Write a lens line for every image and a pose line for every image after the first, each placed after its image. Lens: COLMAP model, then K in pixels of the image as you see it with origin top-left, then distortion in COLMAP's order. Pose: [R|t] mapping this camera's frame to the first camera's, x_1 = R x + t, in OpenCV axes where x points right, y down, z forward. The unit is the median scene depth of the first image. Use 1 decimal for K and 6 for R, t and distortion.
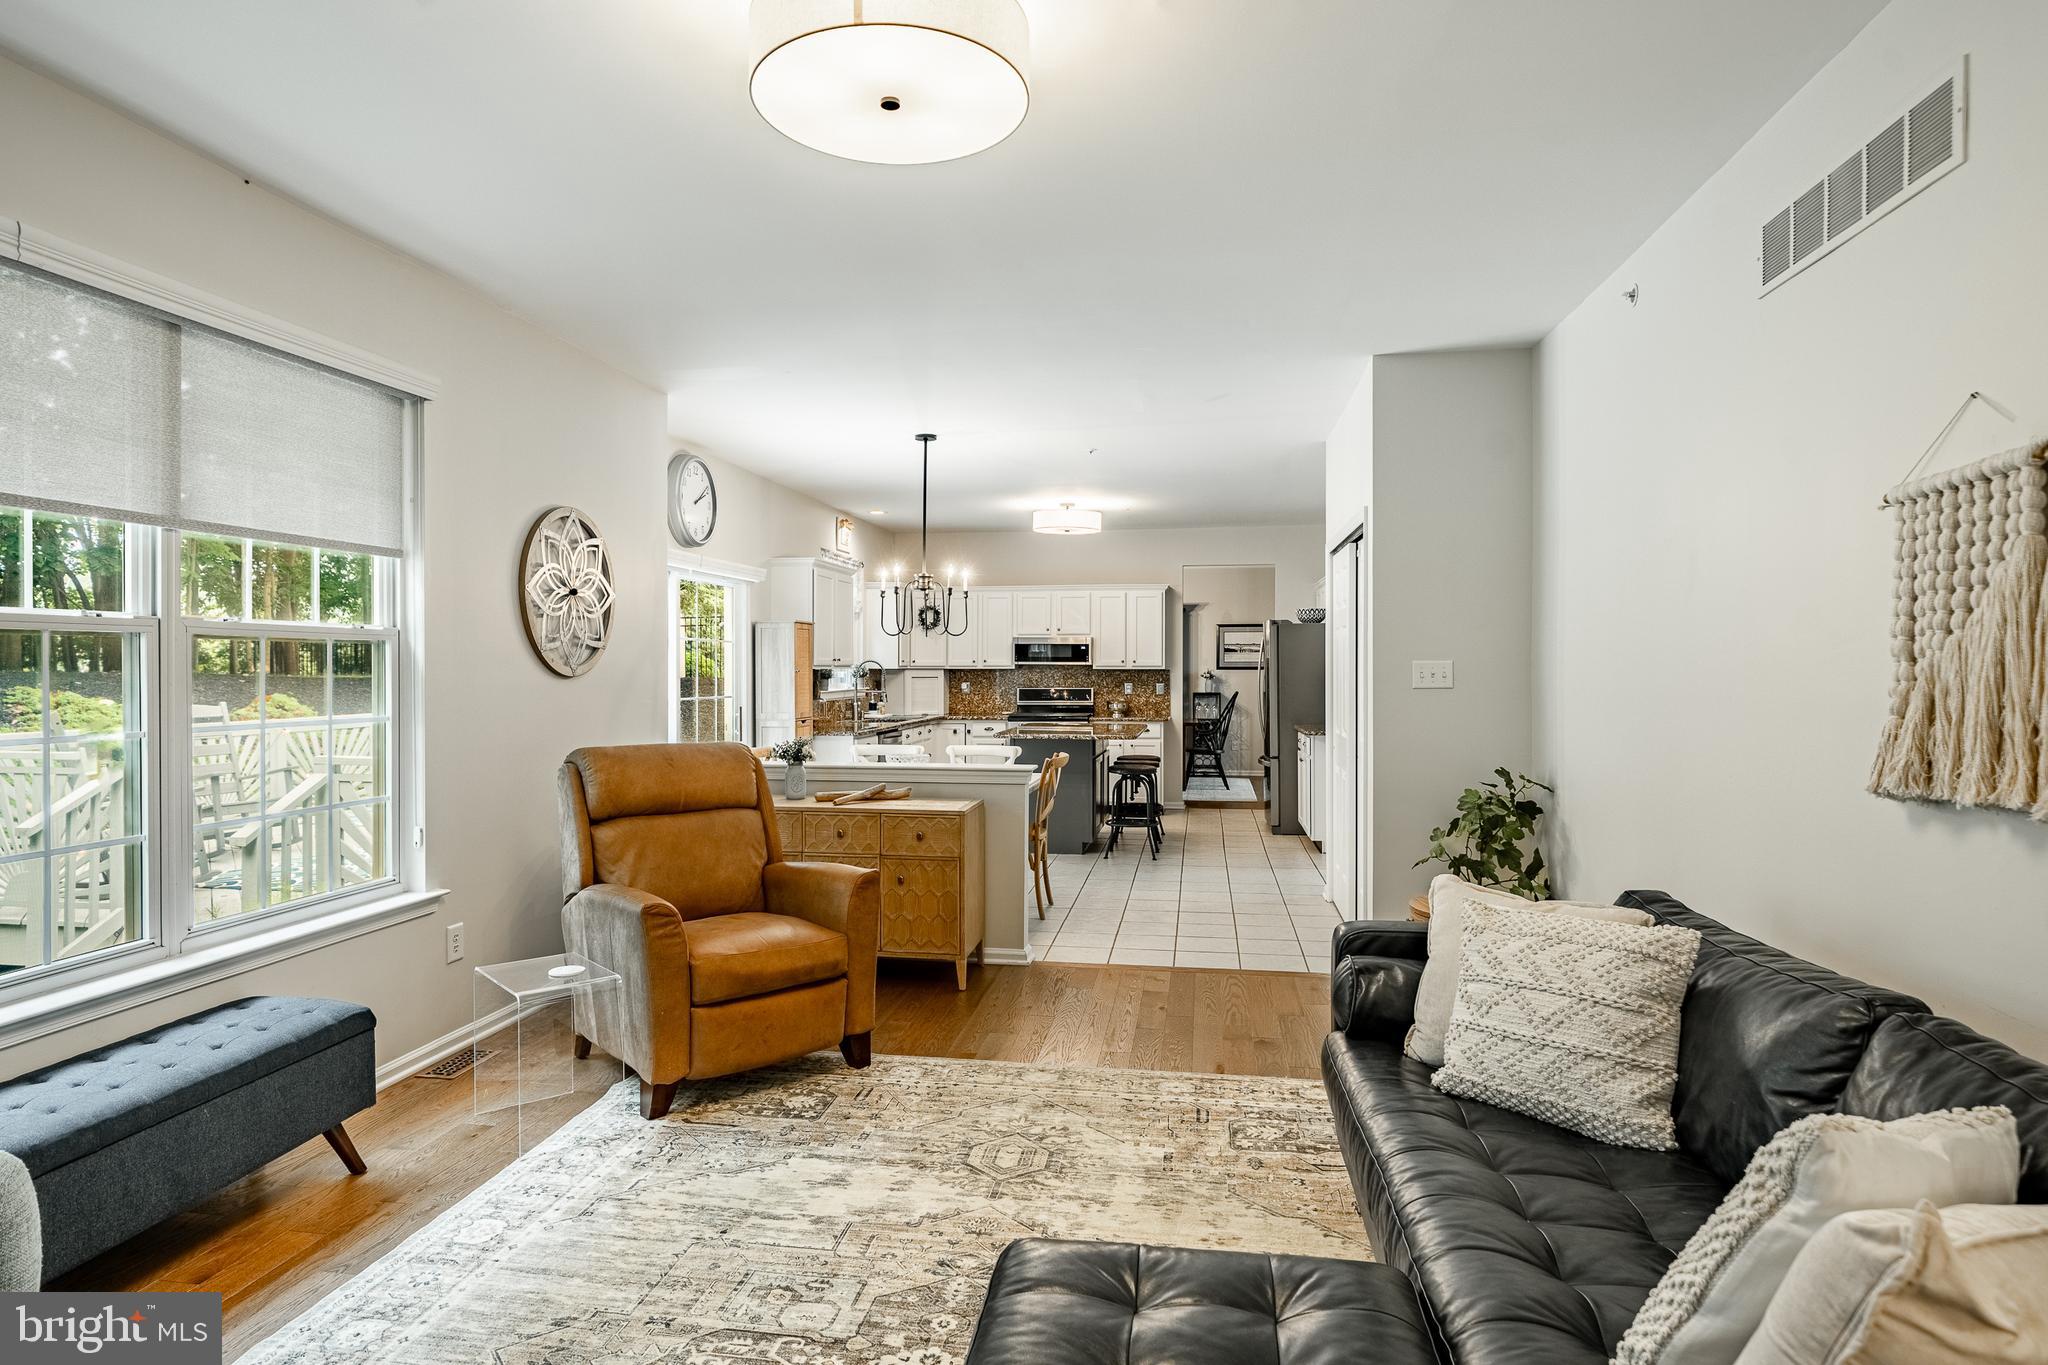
lens RADIAL K [[1114.7, 0, 1021.4], [0, 1114.7, 678.2], [0, 0, 1]] dist [0.002819, 0.000352]
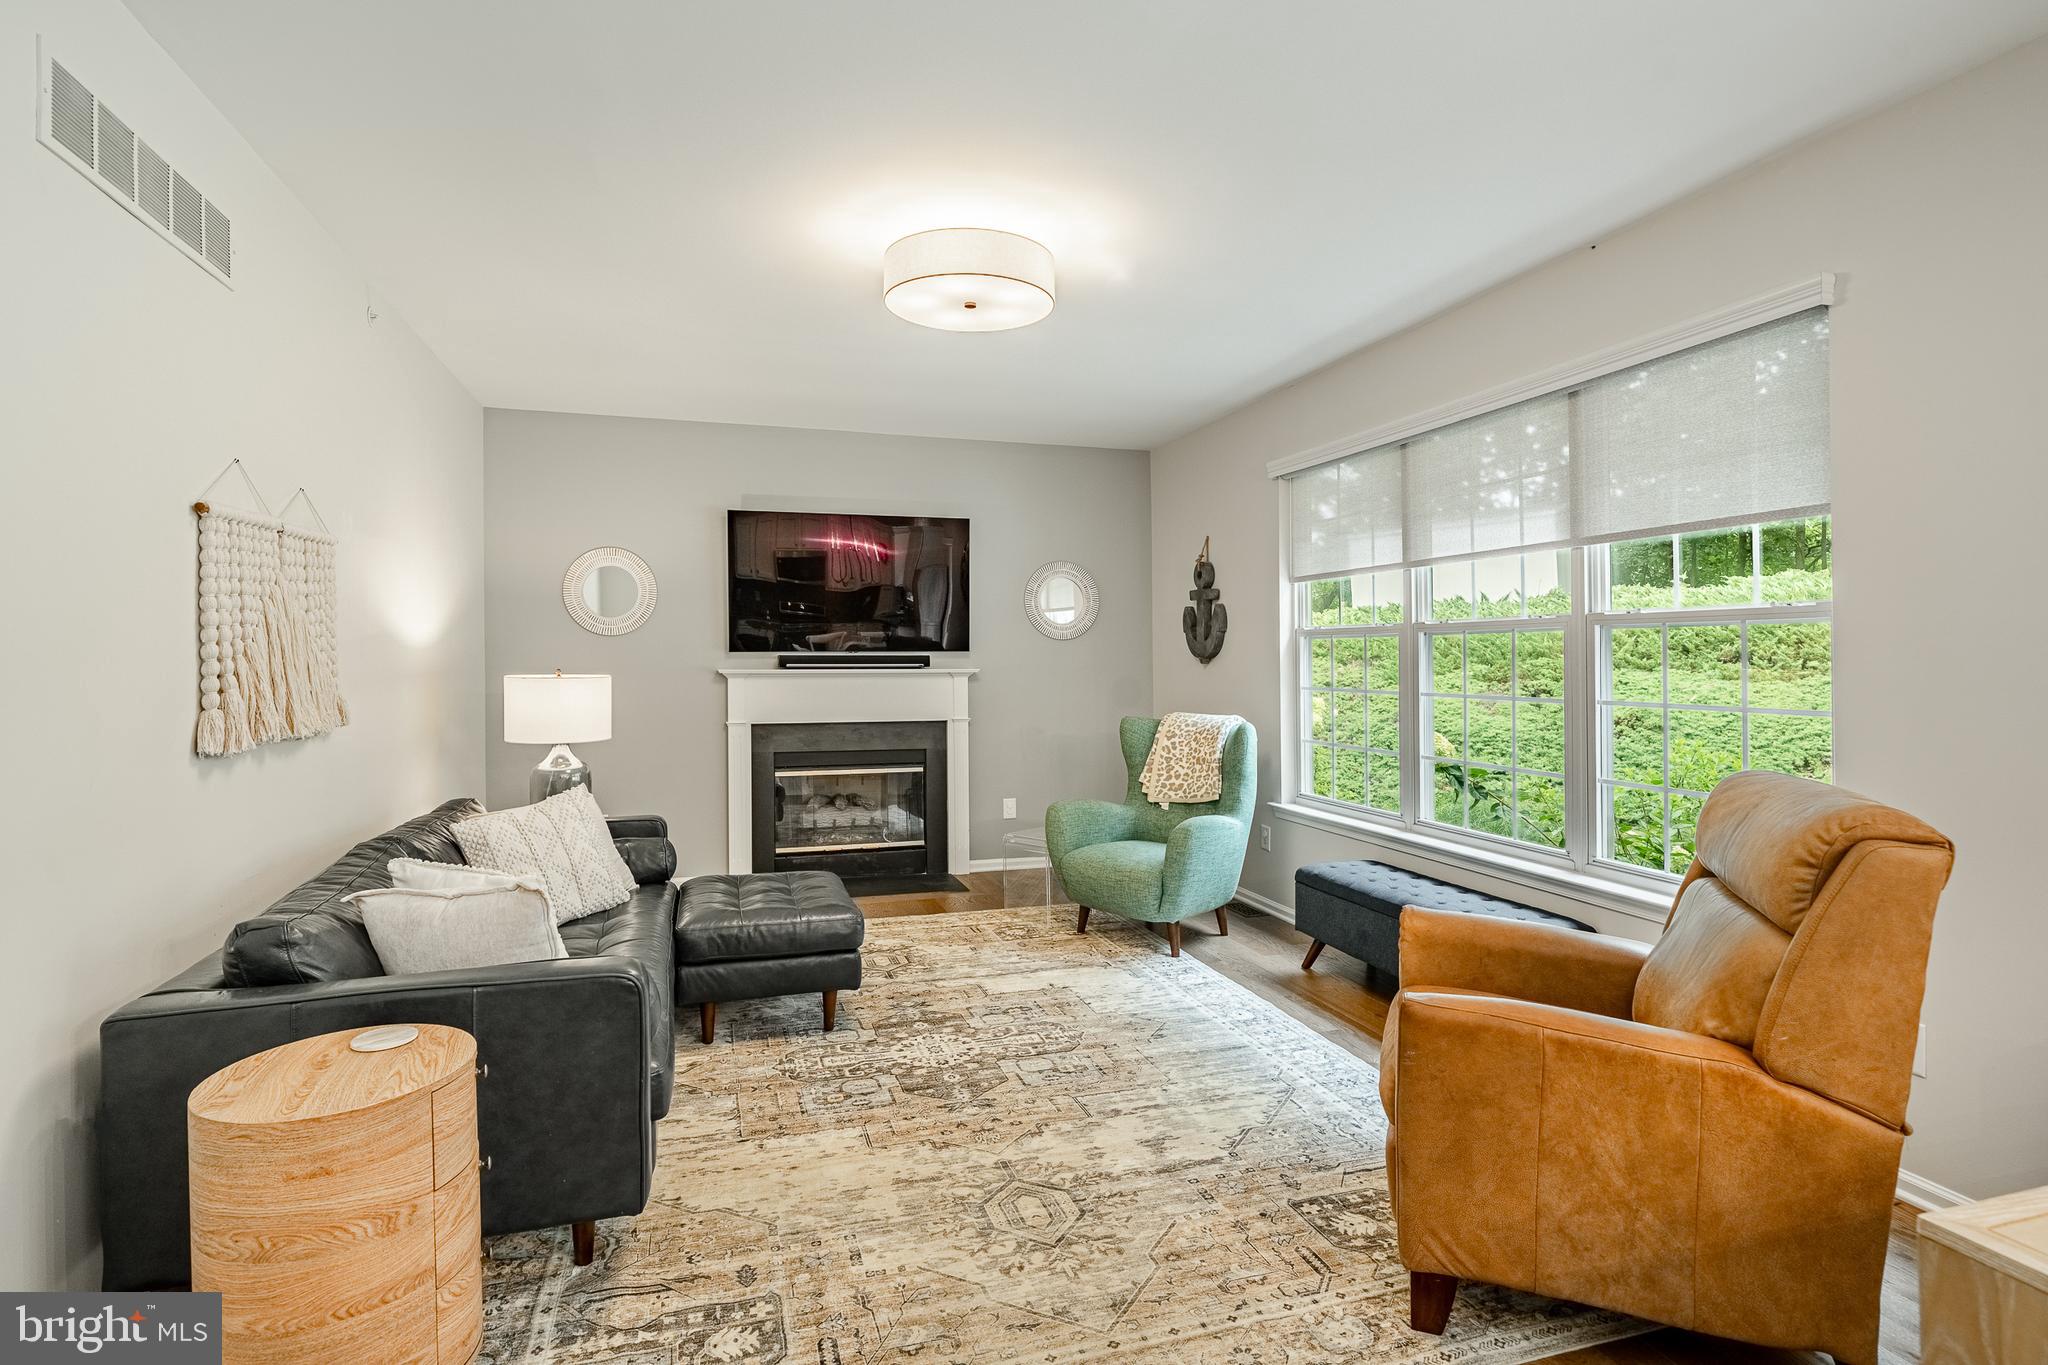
lens RADIAL K [[1012.7, 0, 1015.7], [0, 1012.7, 669.6], [0, 0, 1]] dist [-0.001469, -0.000020]
pose [[-0.894925, 0.006616, -0.446168, 0.350683], [-0.002505, 0.999800, 0.019851, -0.010619], [0.446210, 0.018883, -0.894729, 1.692846]]
